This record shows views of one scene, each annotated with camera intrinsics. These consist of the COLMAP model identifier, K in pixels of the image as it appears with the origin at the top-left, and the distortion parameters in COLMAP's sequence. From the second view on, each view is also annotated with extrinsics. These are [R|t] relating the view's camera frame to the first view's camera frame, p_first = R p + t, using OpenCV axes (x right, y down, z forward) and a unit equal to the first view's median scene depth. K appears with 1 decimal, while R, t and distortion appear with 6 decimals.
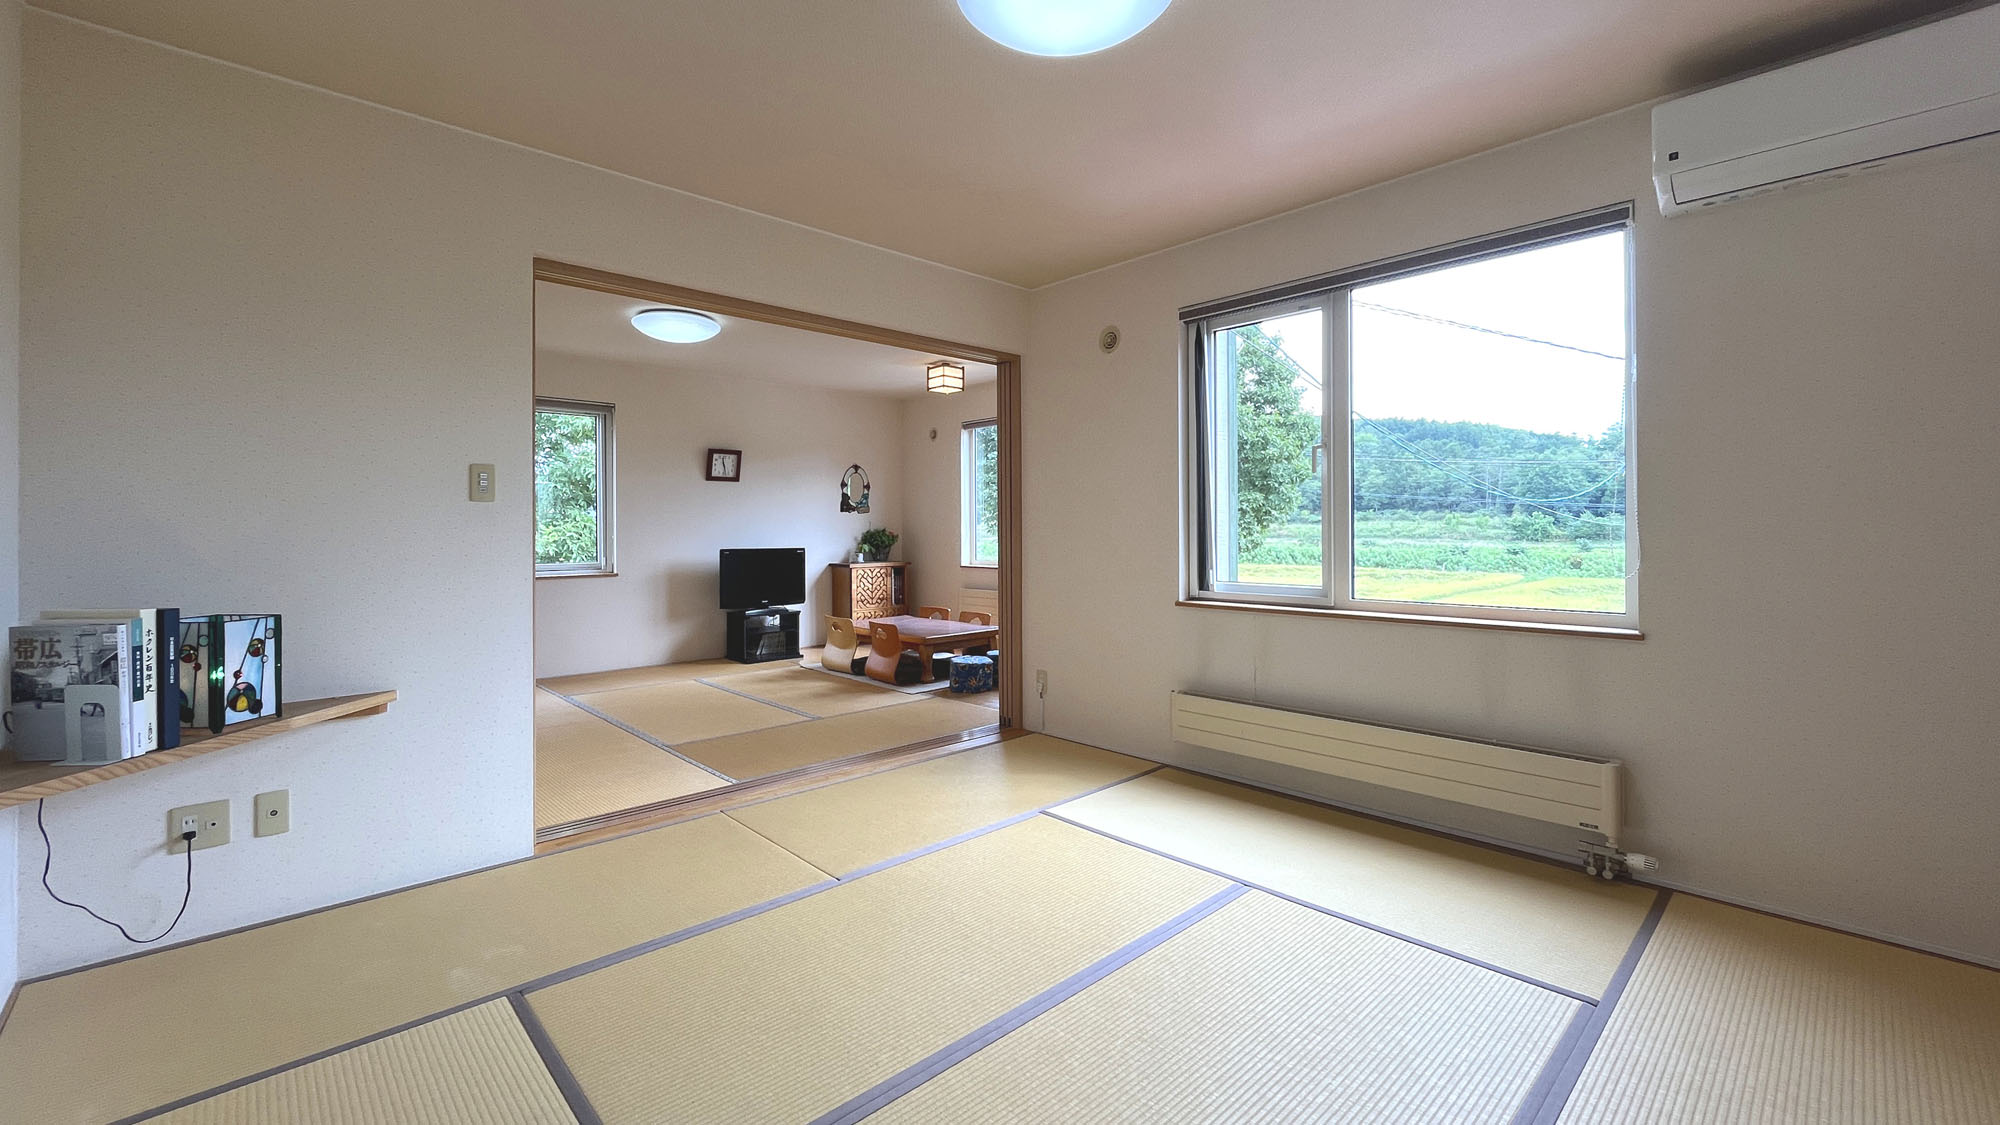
lens RADIAL K [[856.8, 0, 1026.7], [0, 856.8, 529.9], [0, 0, 1]] dist [0.001432, 0.000045]
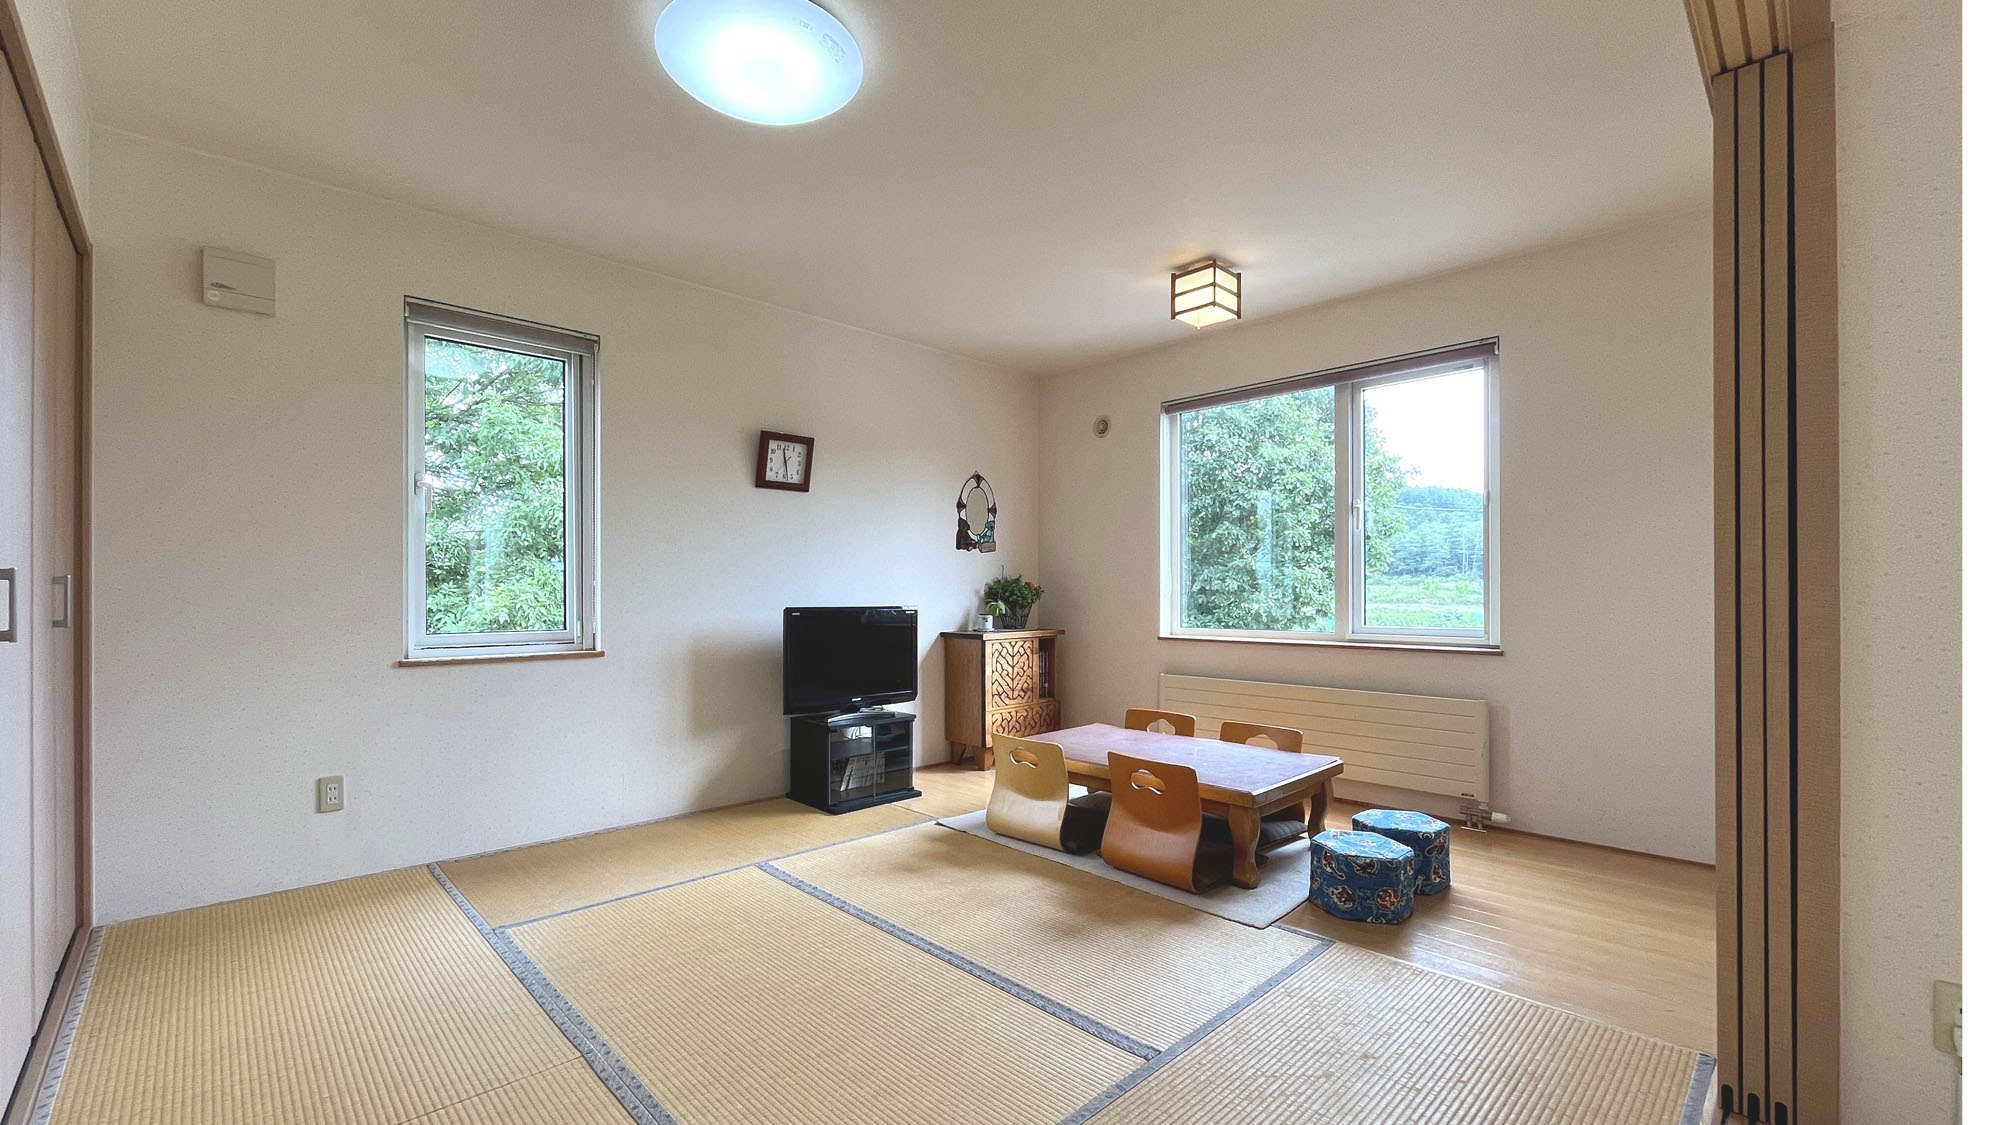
lens RADIAL K [[809.1, 0, 966.3], [0, 809.1, 592.1], [0, 0, 1]] dist [-0.000708, -0.000053]
pose [[0.999993, 0.003767, -0.000390, -0.213211], [-0.003768, 0.999987, -0.003378, 0.012271], [0.000378, 0.003379, 0.999994, 0.421681]]
